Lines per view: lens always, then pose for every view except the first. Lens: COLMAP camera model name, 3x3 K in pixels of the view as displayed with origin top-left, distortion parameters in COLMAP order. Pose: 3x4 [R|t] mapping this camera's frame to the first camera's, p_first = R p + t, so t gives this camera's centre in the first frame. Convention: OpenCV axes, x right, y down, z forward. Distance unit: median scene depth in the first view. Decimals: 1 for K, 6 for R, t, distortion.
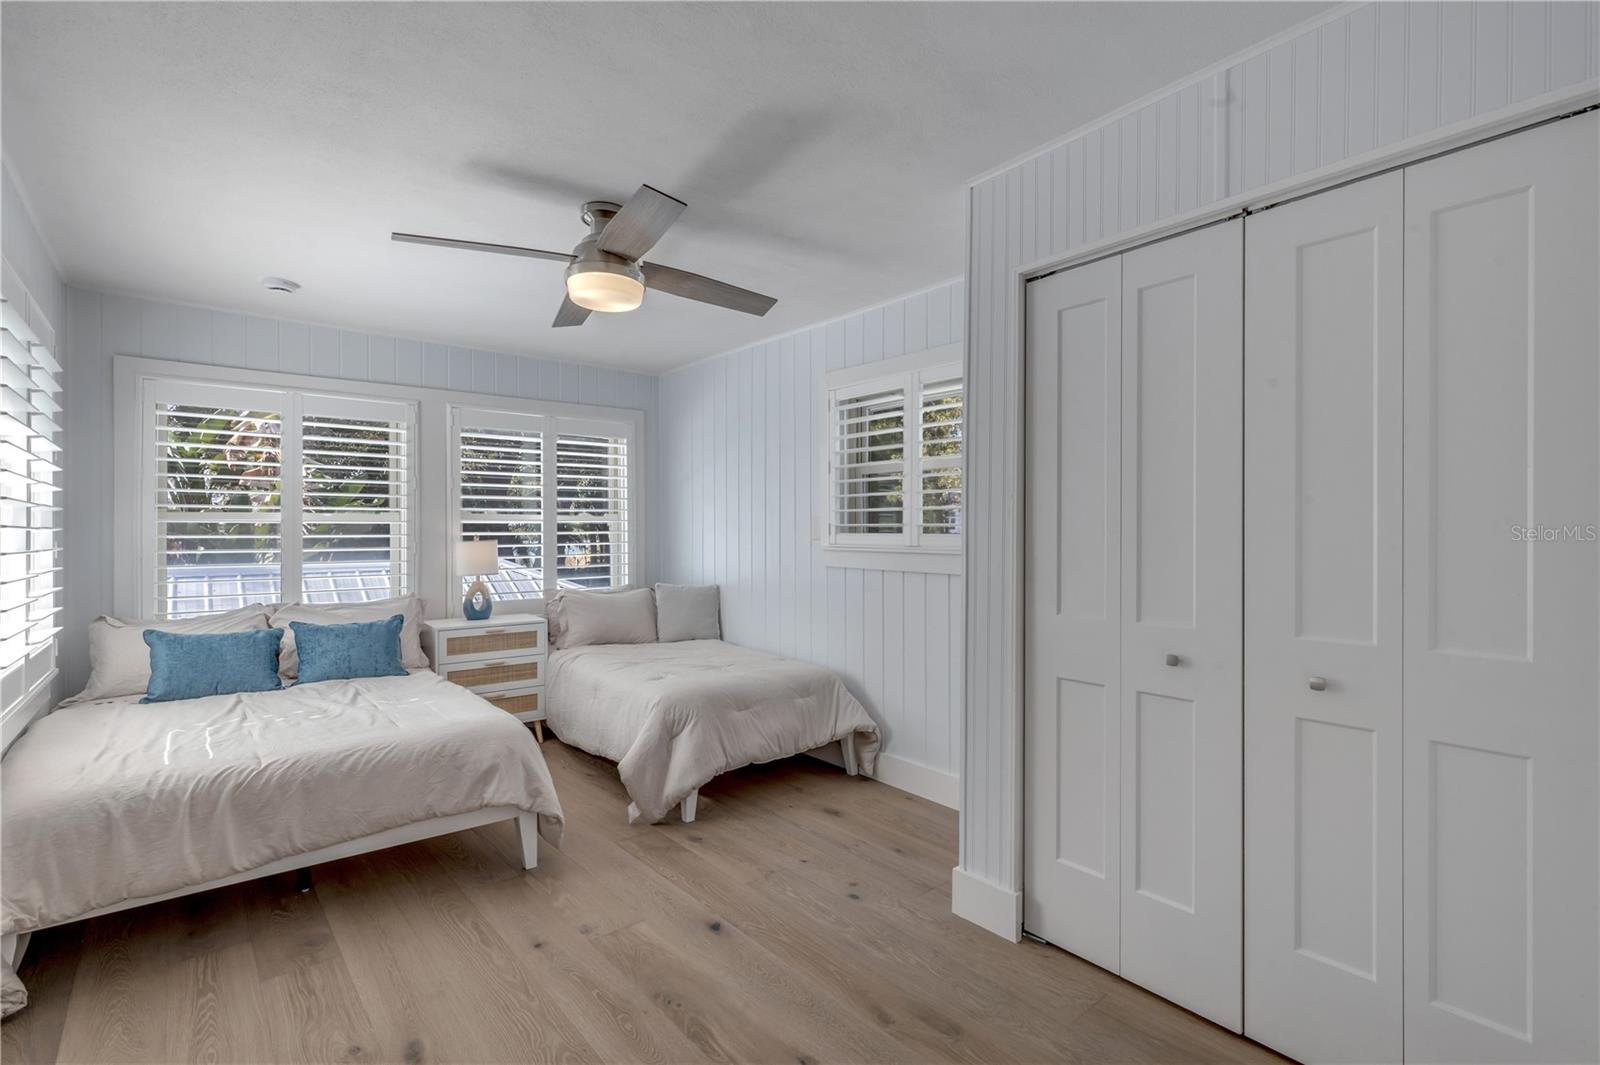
lens RADIAL K [[741.3, 0, 766.0], [0, 741.3, 536.1], [0, 0, 1]] dist [0.016603, -0.008179]
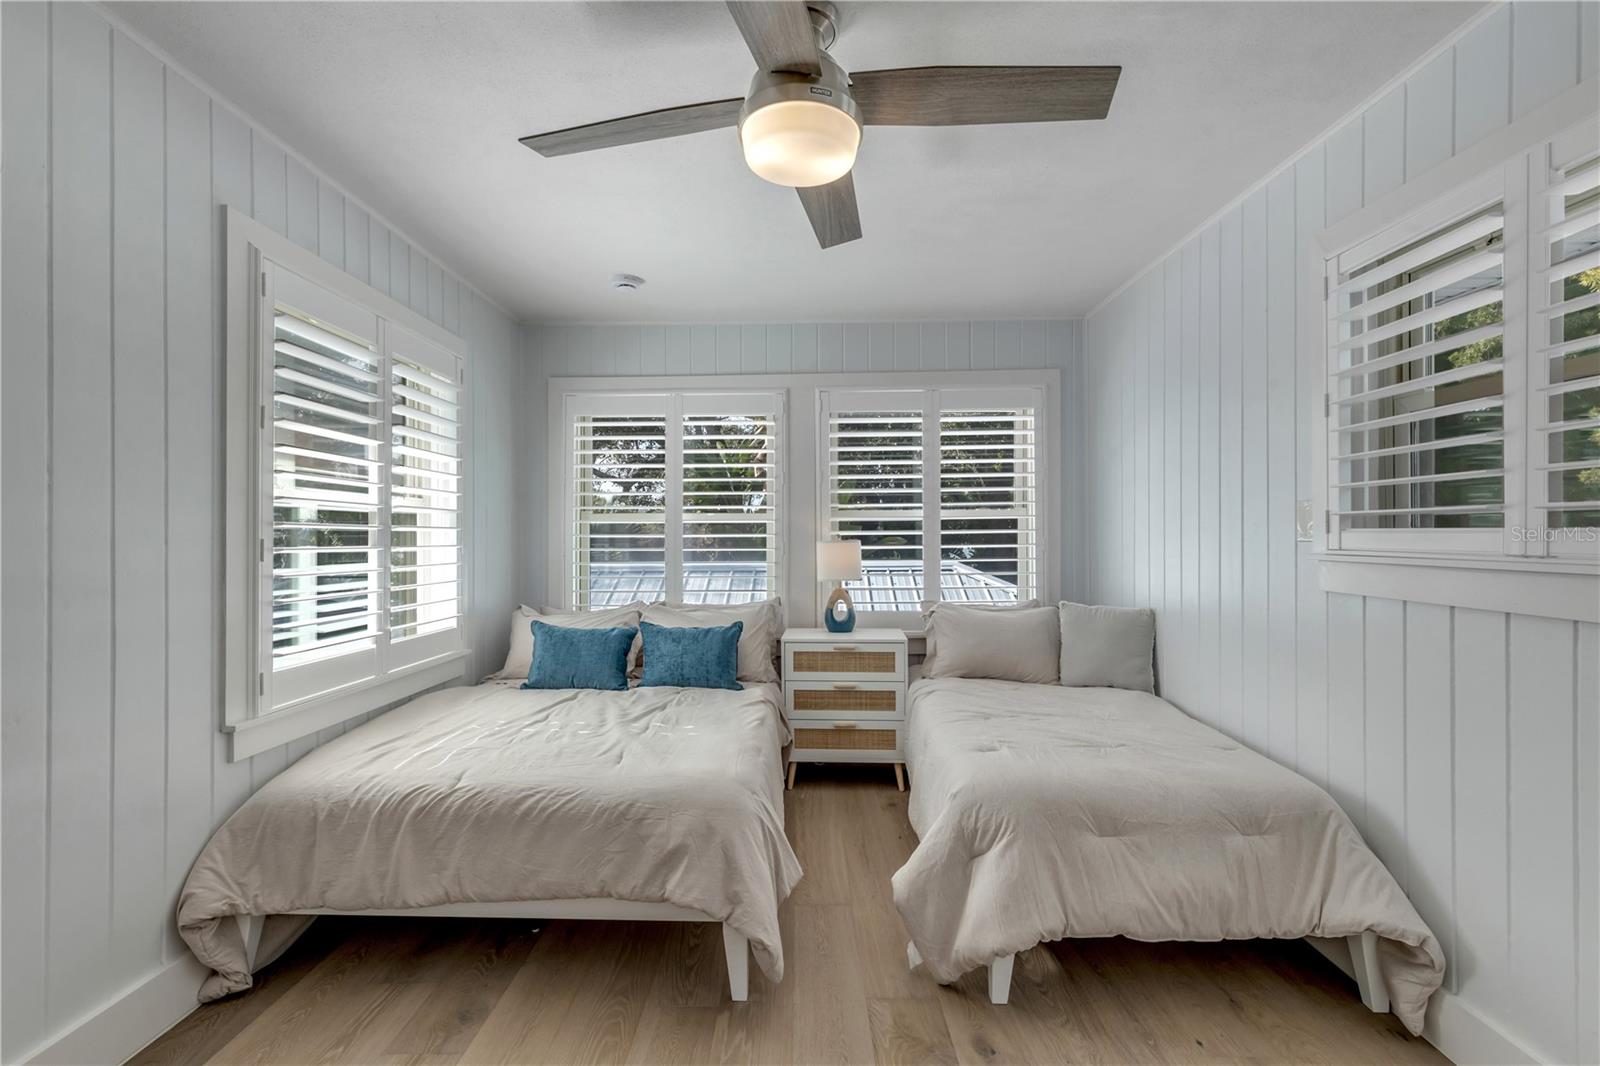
lens RADIAL K [[741.3, 0, 766.0], [0, 741.3, 536.6], [0, 0, 1]] dist [0.016603, -0.008179]
pose [[0.775948, -0.000139, -0.630796, 0.112491], [-0.001066, 0.999998, -0.001532, 0.003170], [0.630795, 0.001861, 0.775947, 0.339927]]
